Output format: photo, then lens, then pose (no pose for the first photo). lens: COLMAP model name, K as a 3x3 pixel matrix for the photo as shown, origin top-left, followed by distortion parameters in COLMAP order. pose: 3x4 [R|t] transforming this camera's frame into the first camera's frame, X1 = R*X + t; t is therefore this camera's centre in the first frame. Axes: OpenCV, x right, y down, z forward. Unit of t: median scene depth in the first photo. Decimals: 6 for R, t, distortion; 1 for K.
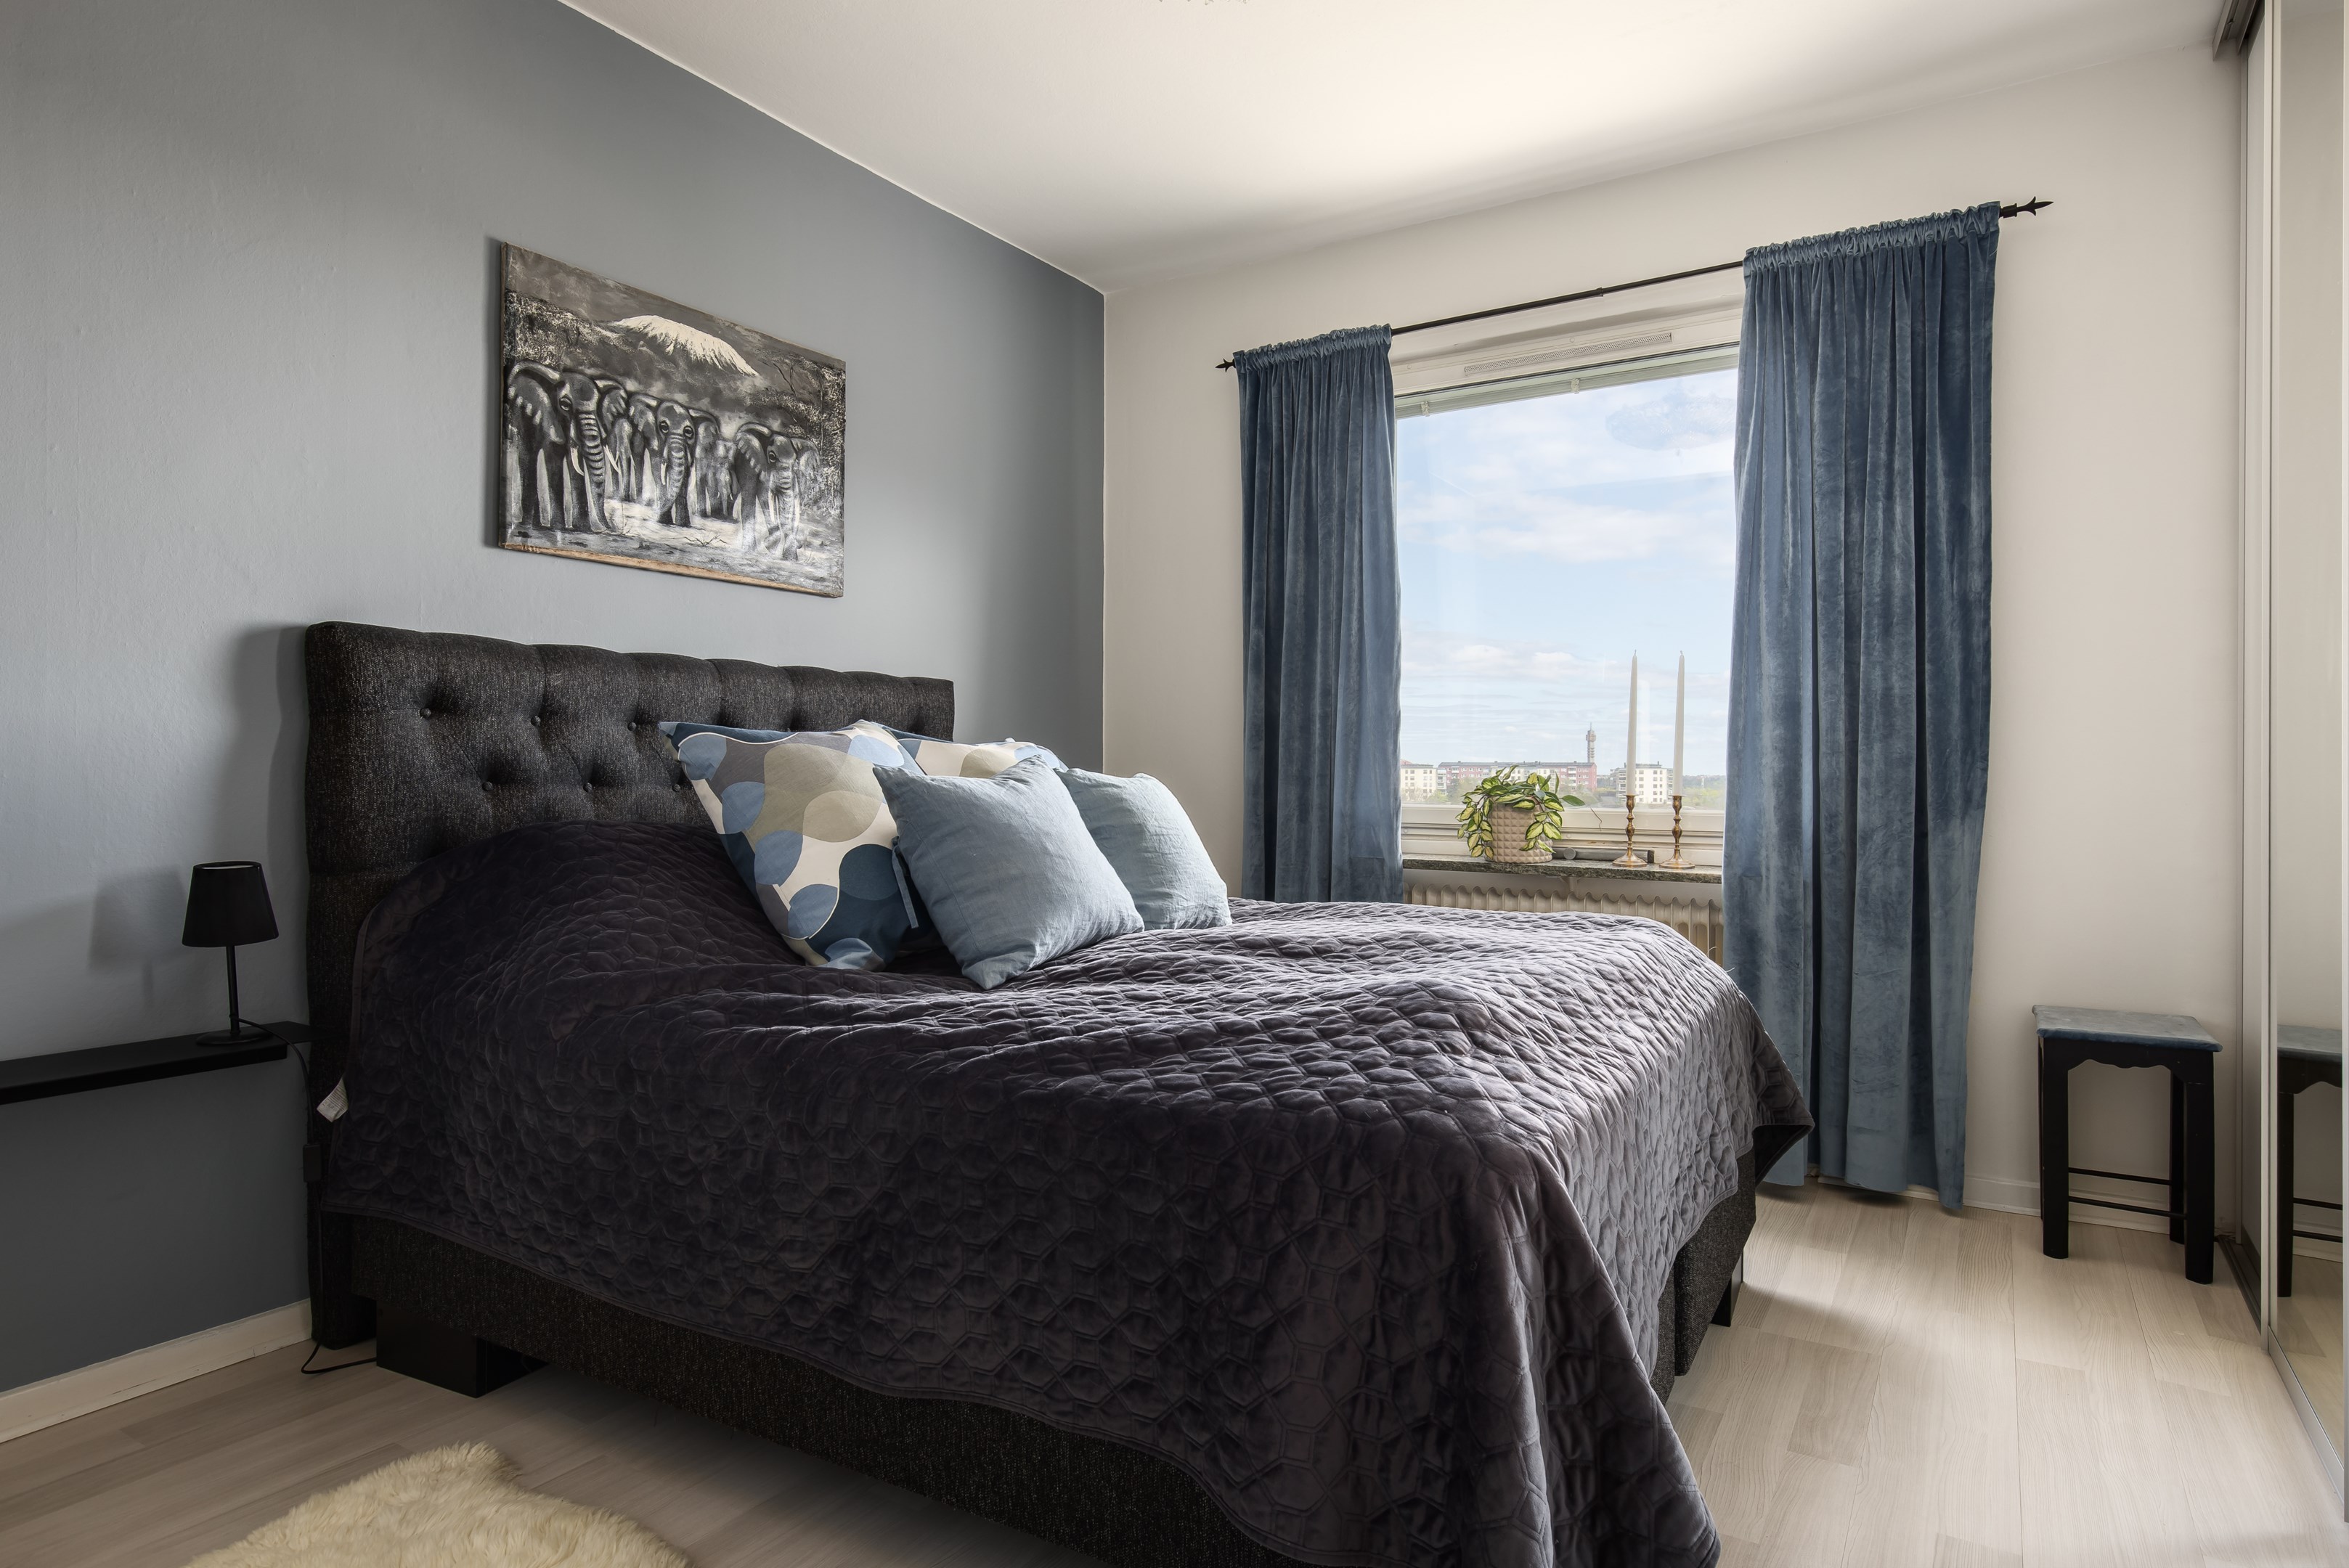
lens RADIAL K [[1295.7, 0, 1173.9], [0, 1295.7, 773.9], [0, 0, 1]] dist [0.017884, -0.007610]
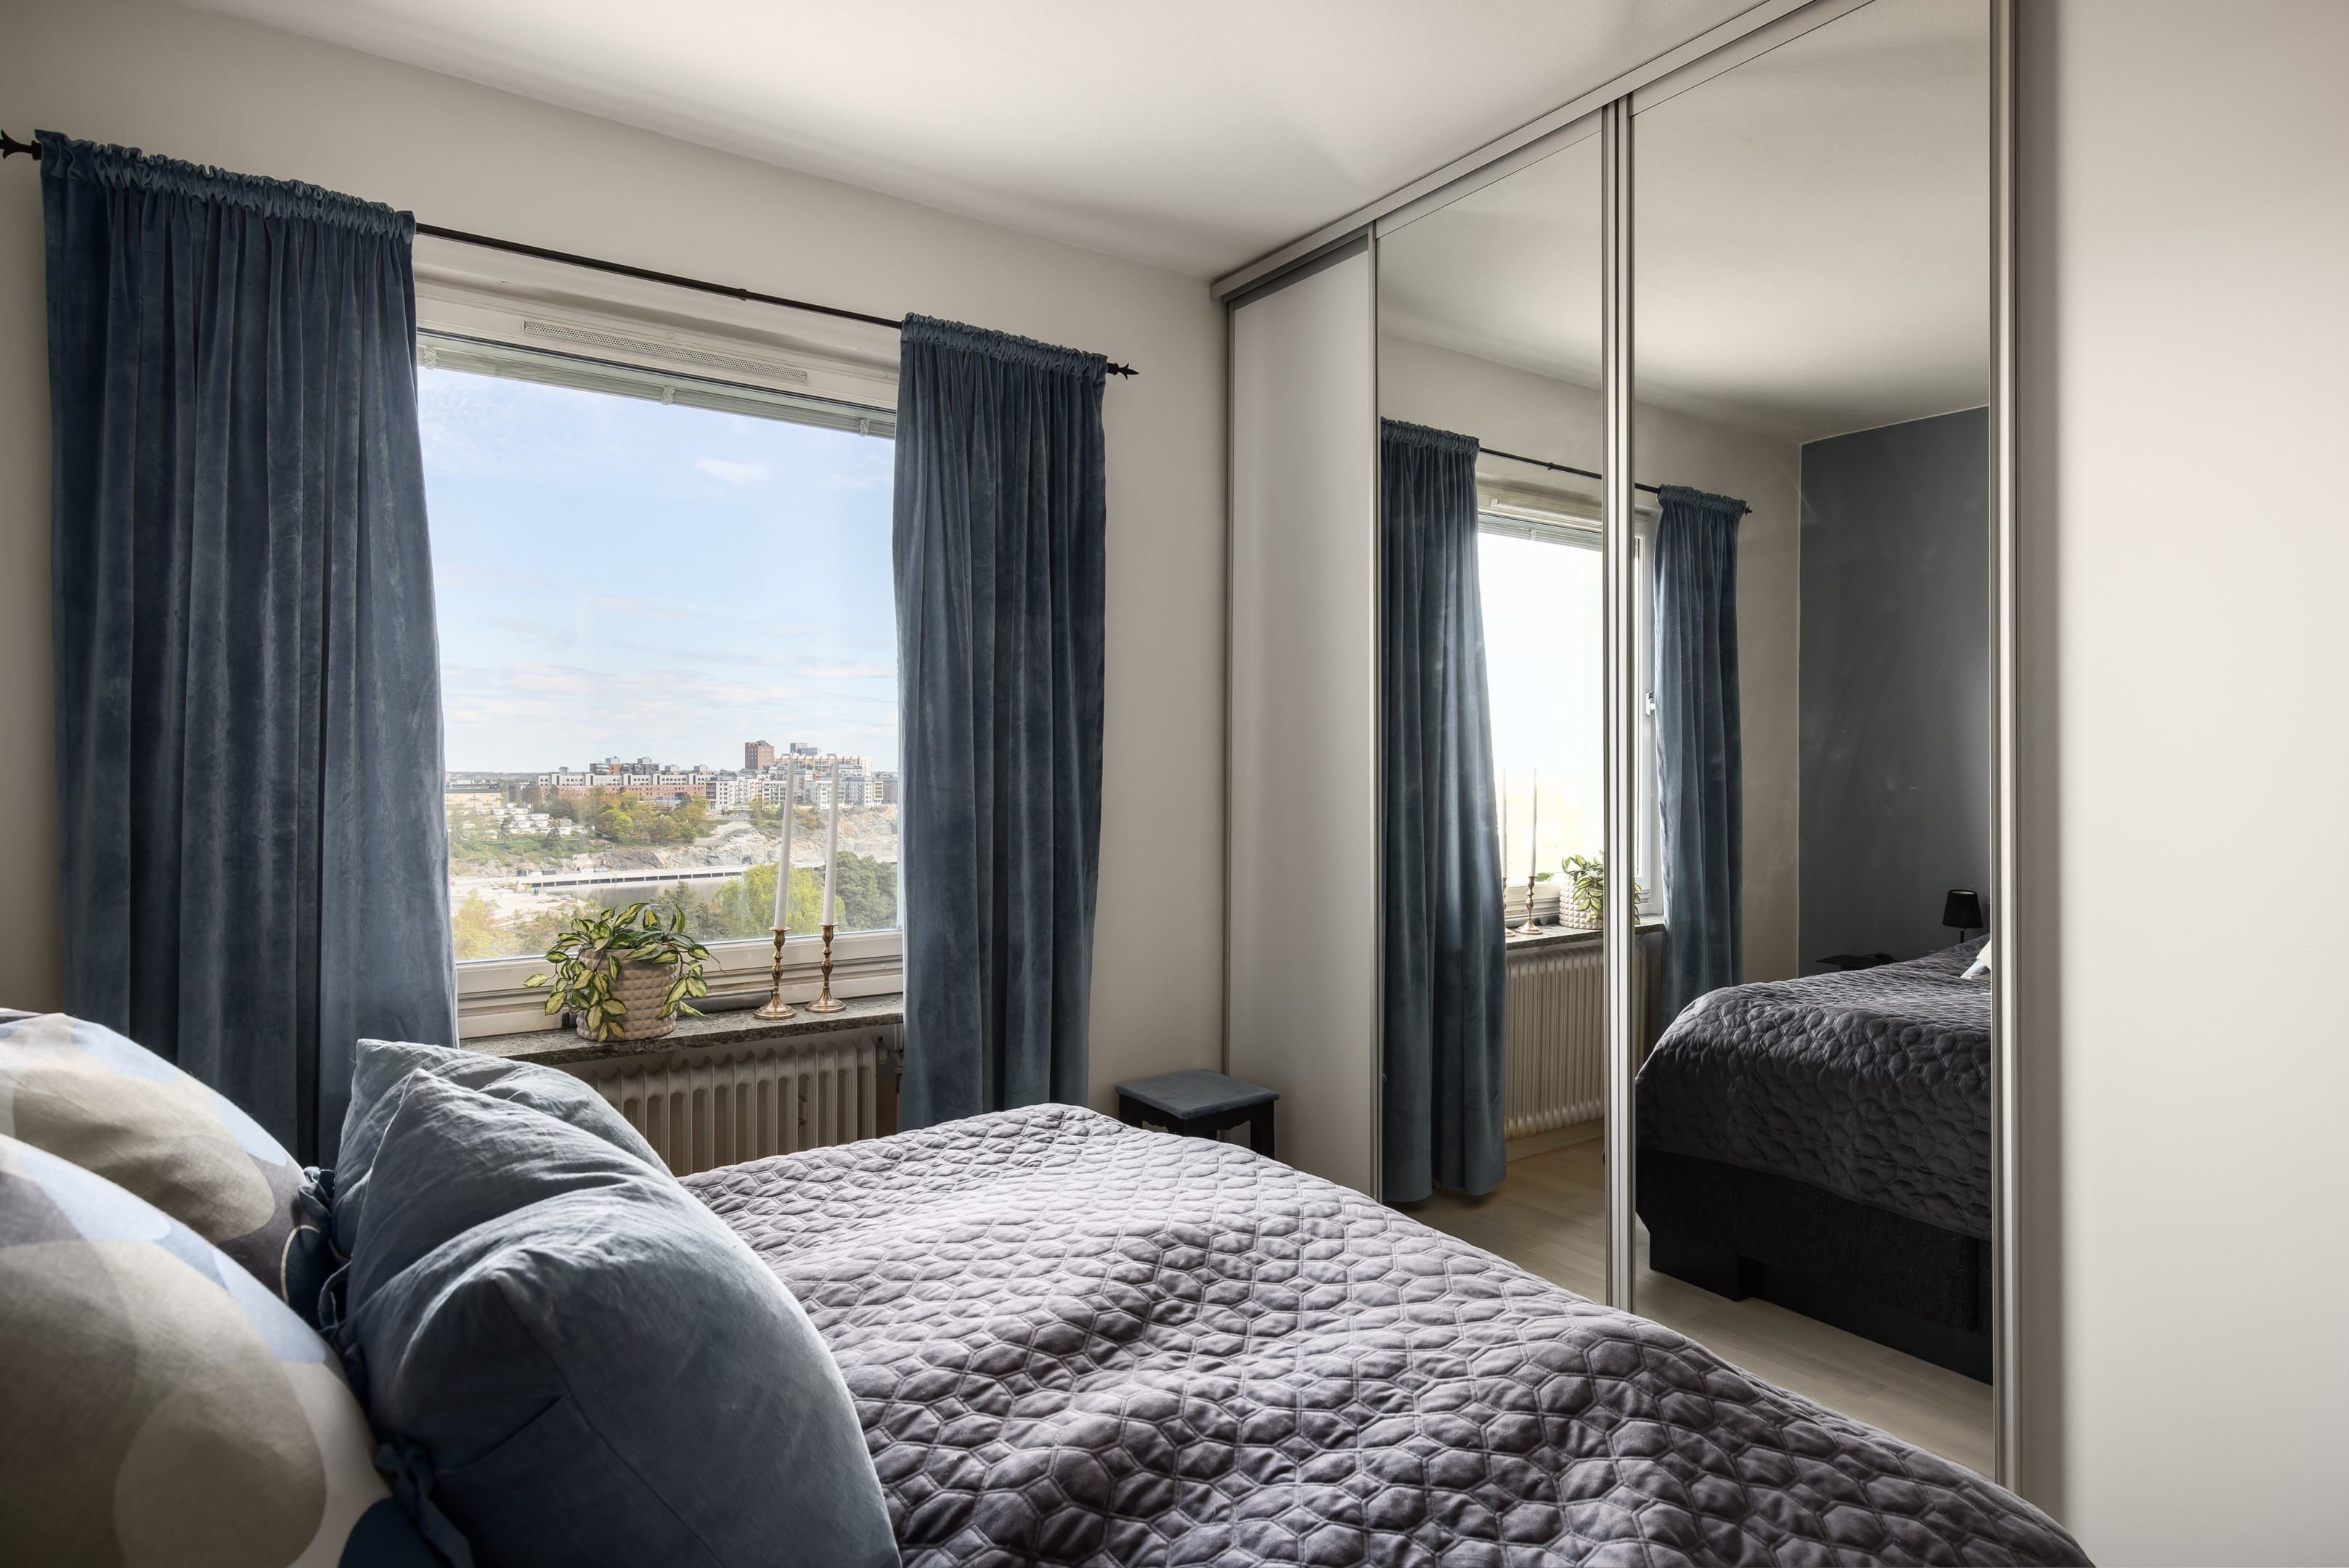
lens RADIAL K [[1295.7, 0, 1184.2], [0, 1295.7, 755.9], [0, 0, 1]] dist [0.017884, -0.007610]
pose [[0.385818, 0.004833, 0.922562, -0.308857], [0.008863, 0.999921, -0.008945, -0.084761], [-0.922532, 0.011628, 0.385745, 0.472220]]
